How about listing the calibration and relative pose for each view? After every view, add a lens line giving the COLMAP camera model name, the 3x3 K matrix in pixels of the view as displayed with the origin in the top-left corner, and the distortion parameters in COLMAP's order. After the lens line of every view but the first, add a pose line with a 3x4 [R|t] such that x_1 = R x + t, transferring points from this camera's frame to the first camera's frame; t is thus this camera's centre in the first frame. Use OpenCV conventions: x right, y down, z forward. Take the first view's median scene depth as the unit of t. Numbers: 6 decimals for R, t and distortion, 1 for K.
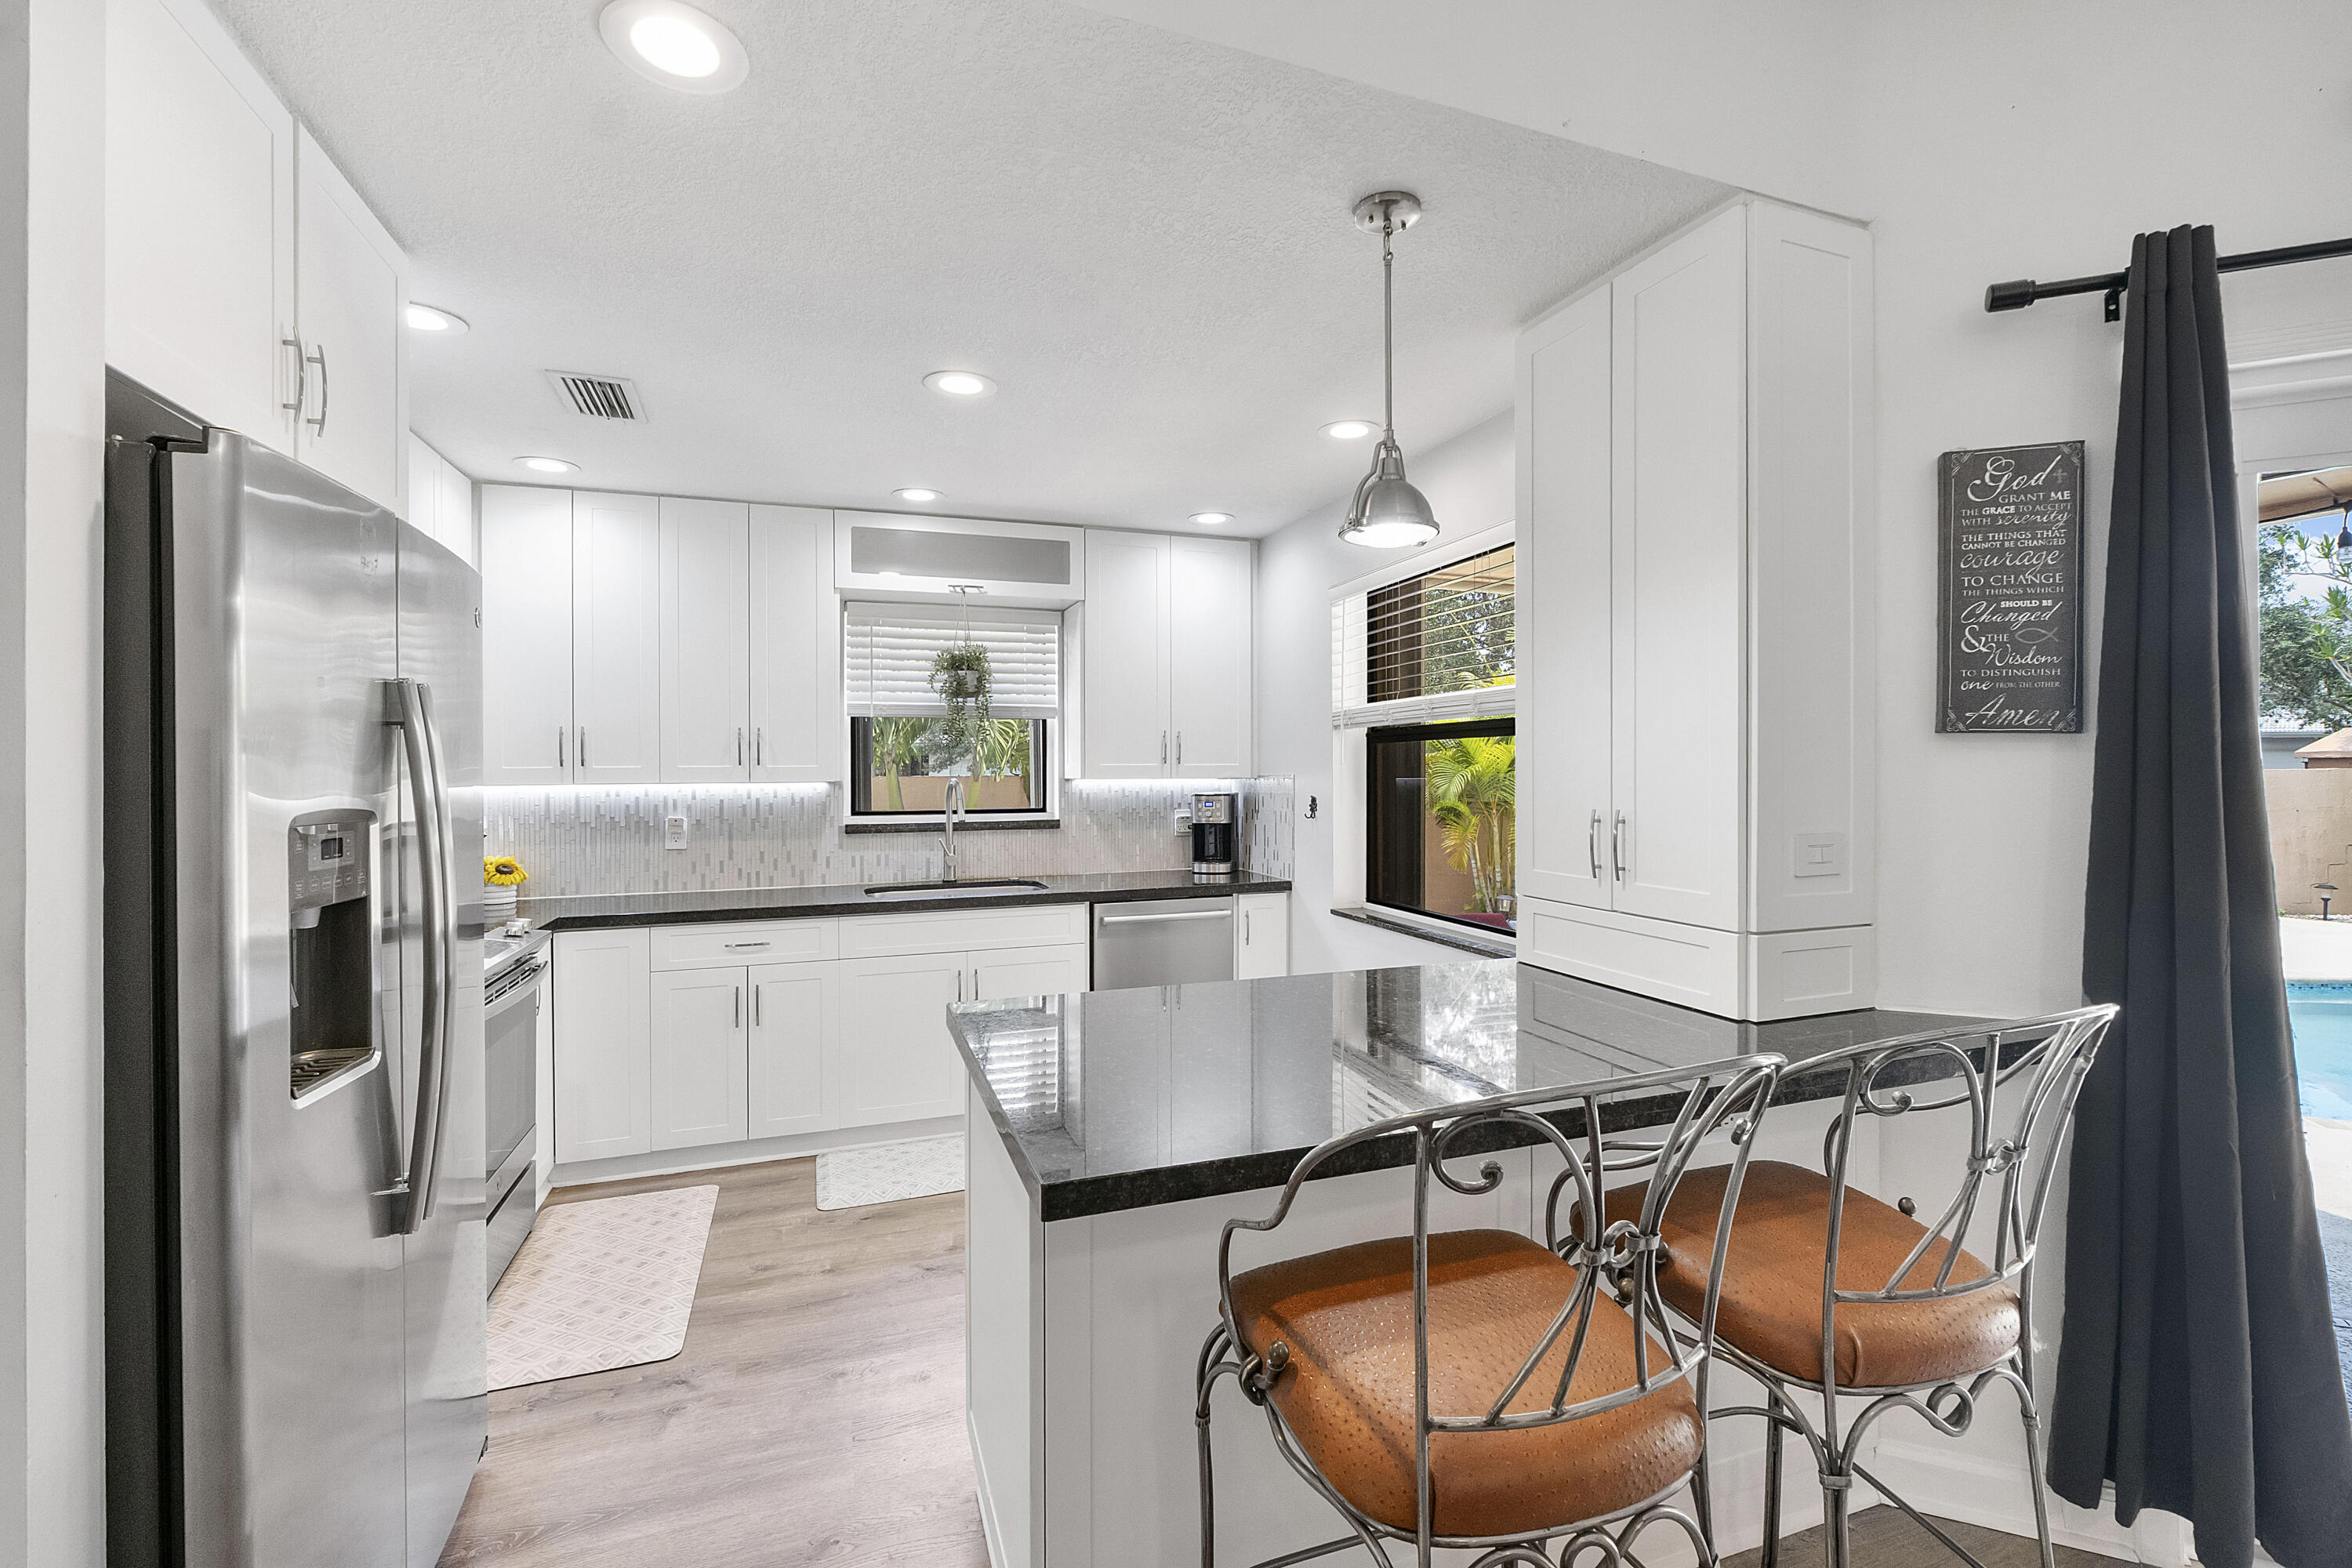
lens RADIAL K [[1018.9, 0, 1182.1], [0, 1018.9, 775.1], [0, 0, 1]] dist [-0.011066, -0.000480]
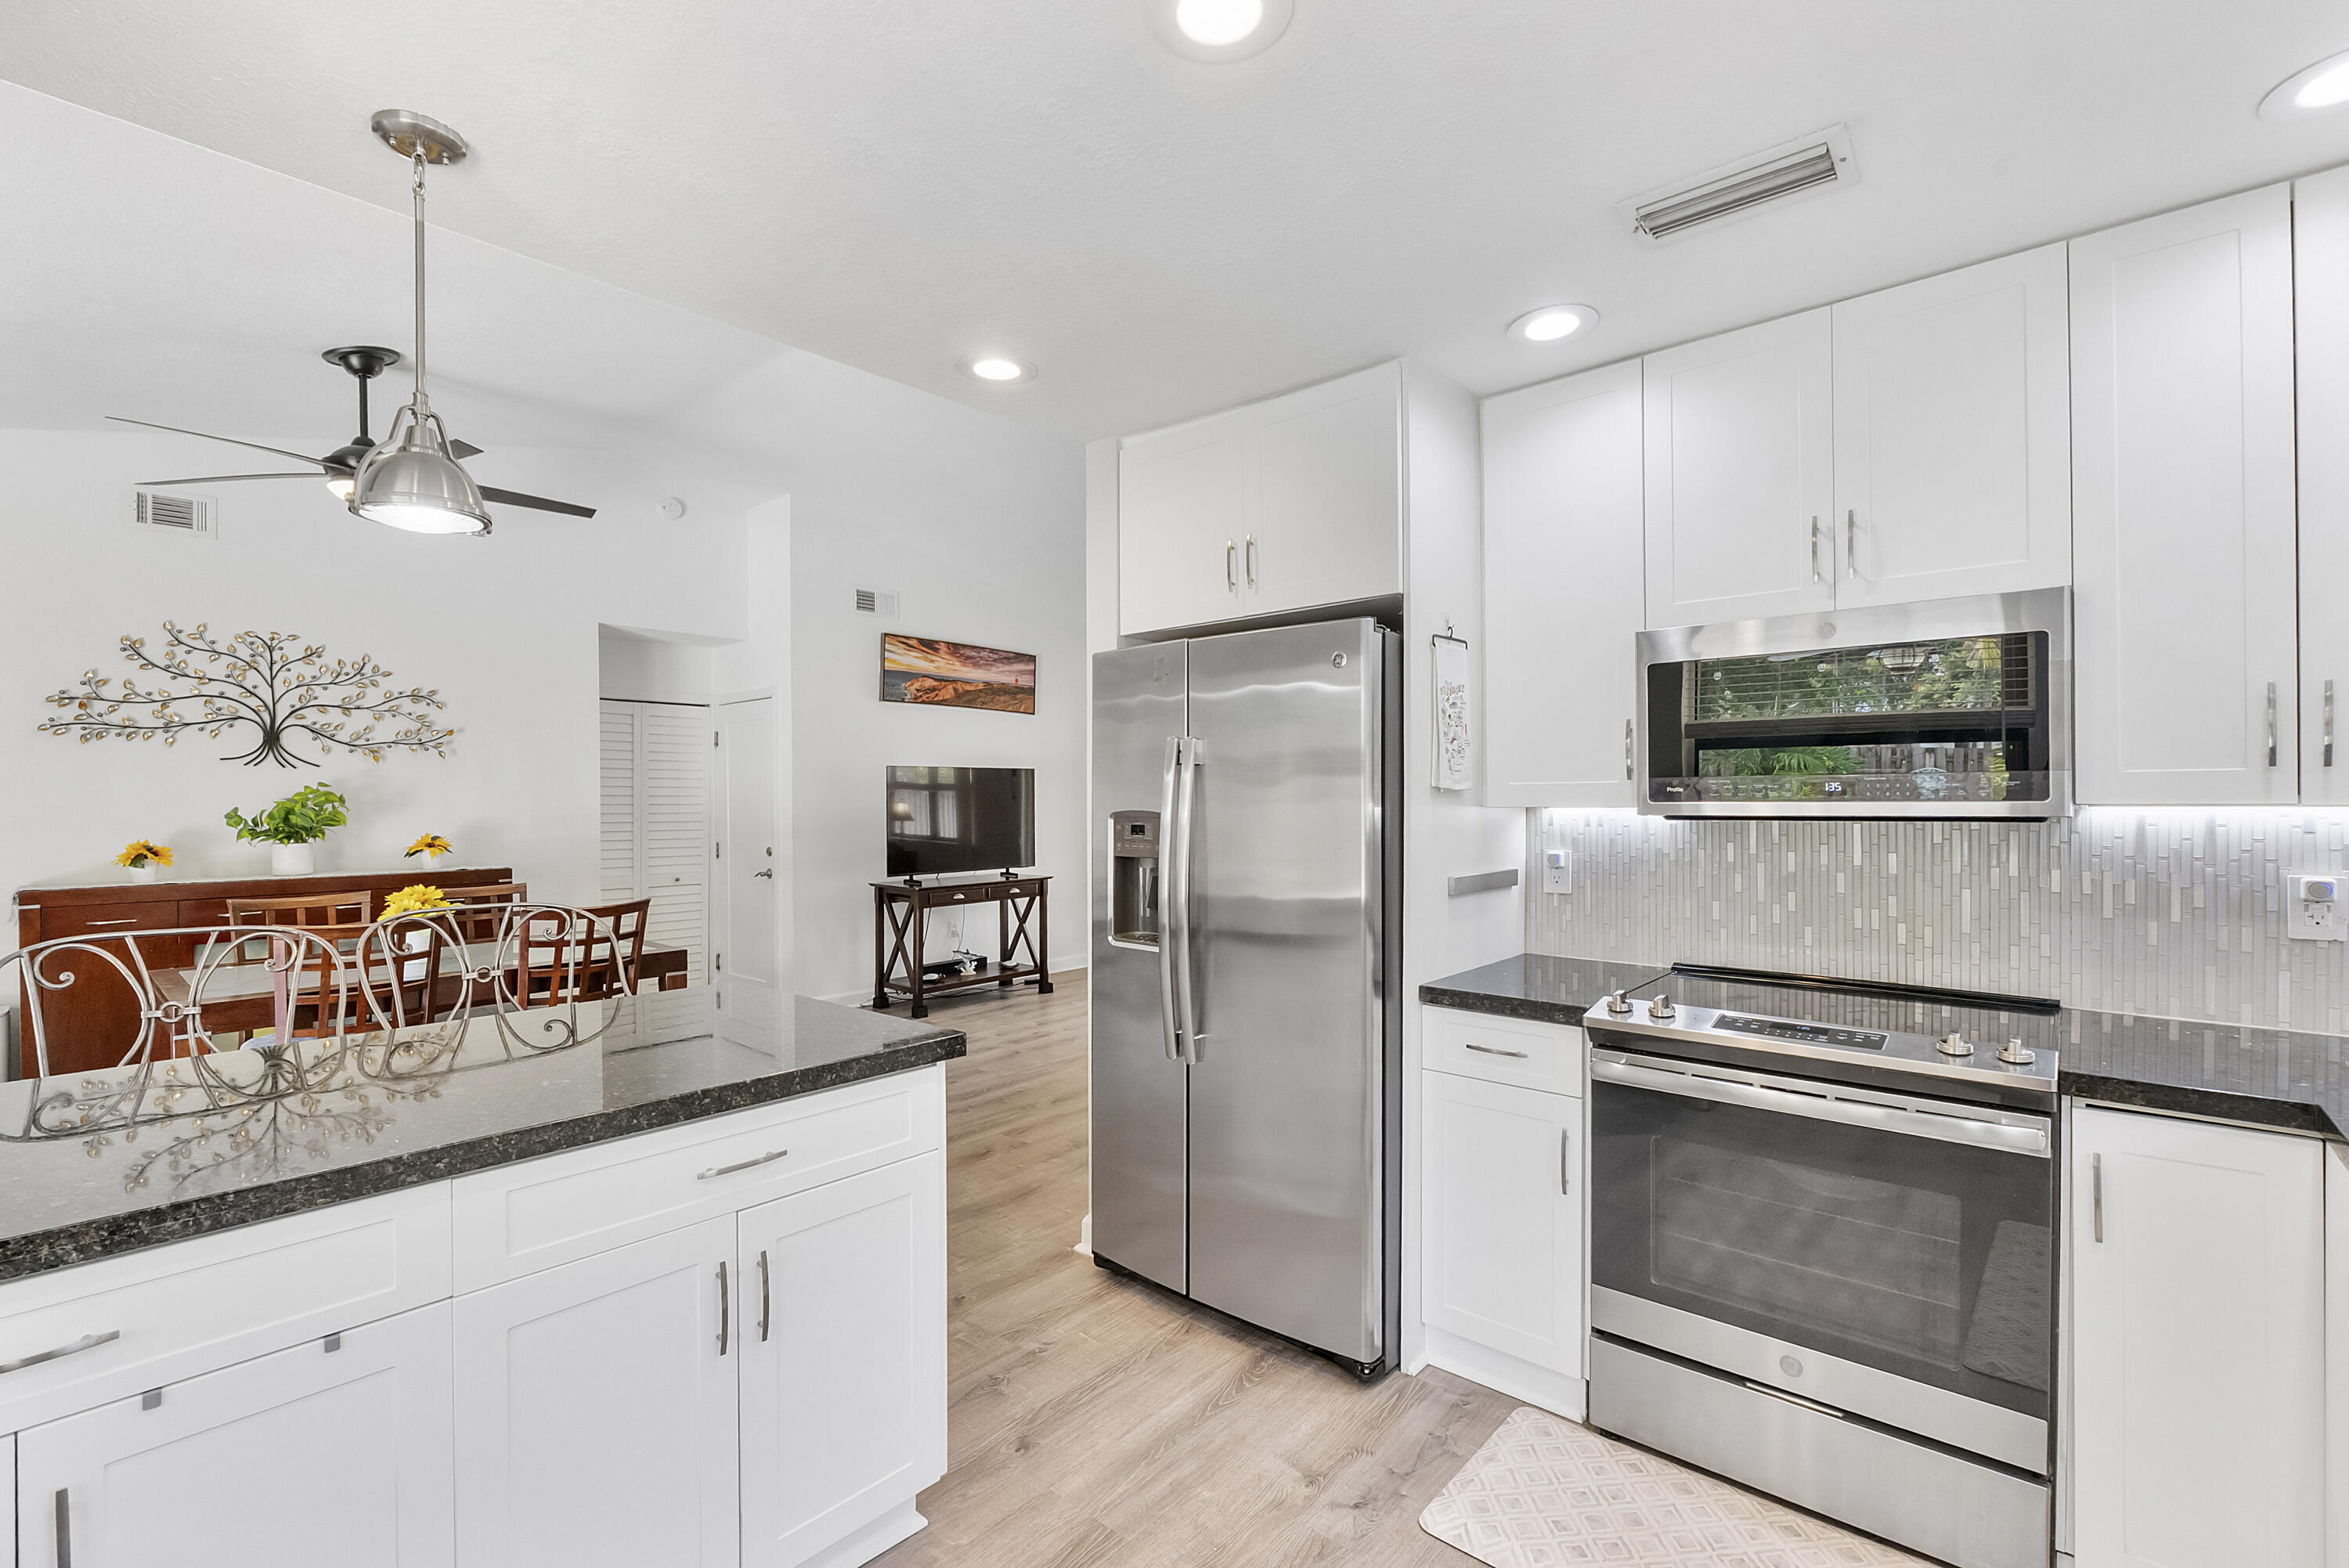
lens RADIAL K [[1006.3, 0, 1174.5], [0, 1006.3, 784.0], [0, 0, 1]] dist [-0.000829, -0.000184]
pose [[-0.870733, 0.003420, -0.491745, 0.059250], [0.008536, 0.999930, -0.008161, -0.002910], [0.491683, -0.011304, -0.870701, 1.789753]]
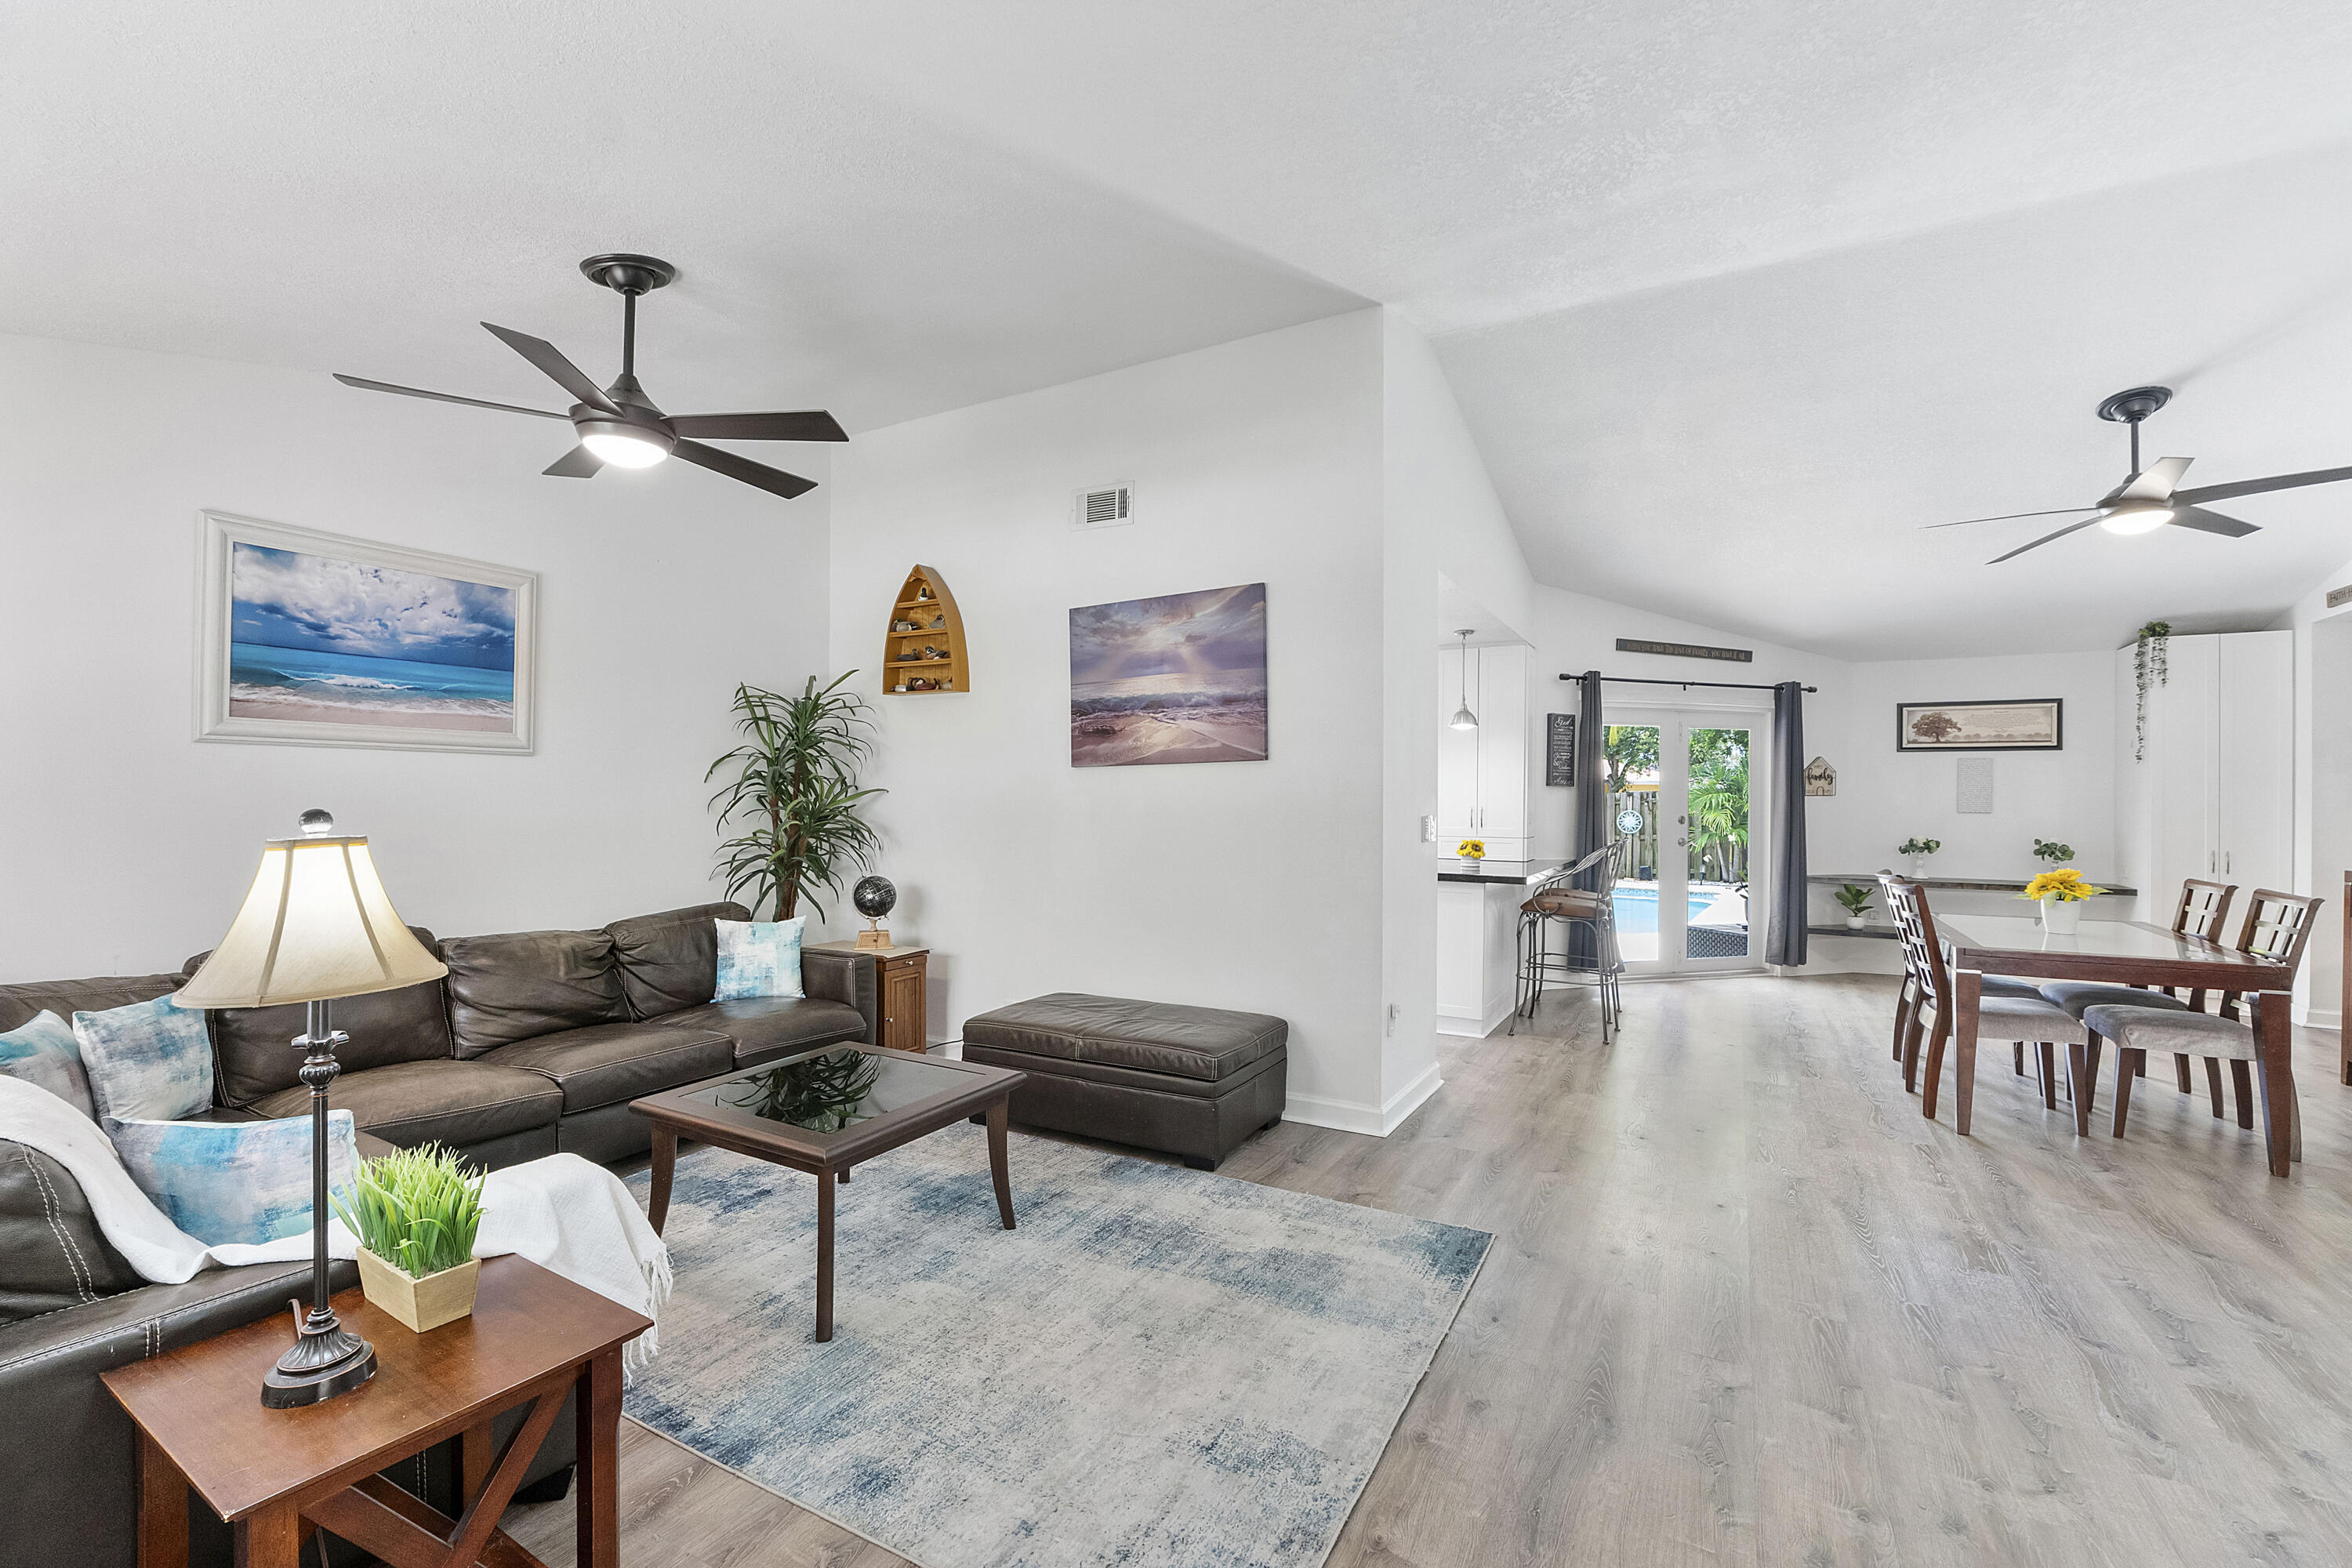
lens RADIAL K [[1016.3, 0, 1160.8], [0, 1016.3, 793.2], [0, 0, 1]] dist [-0.012026, -0.000208]
pose [[0.759686, 0.011449, 0.650189, -2.459032], [-0.006158, 0.999927, -0.010413, 0.029774], [-0.650261, 0.003907, 0.759701, -0.828065]]
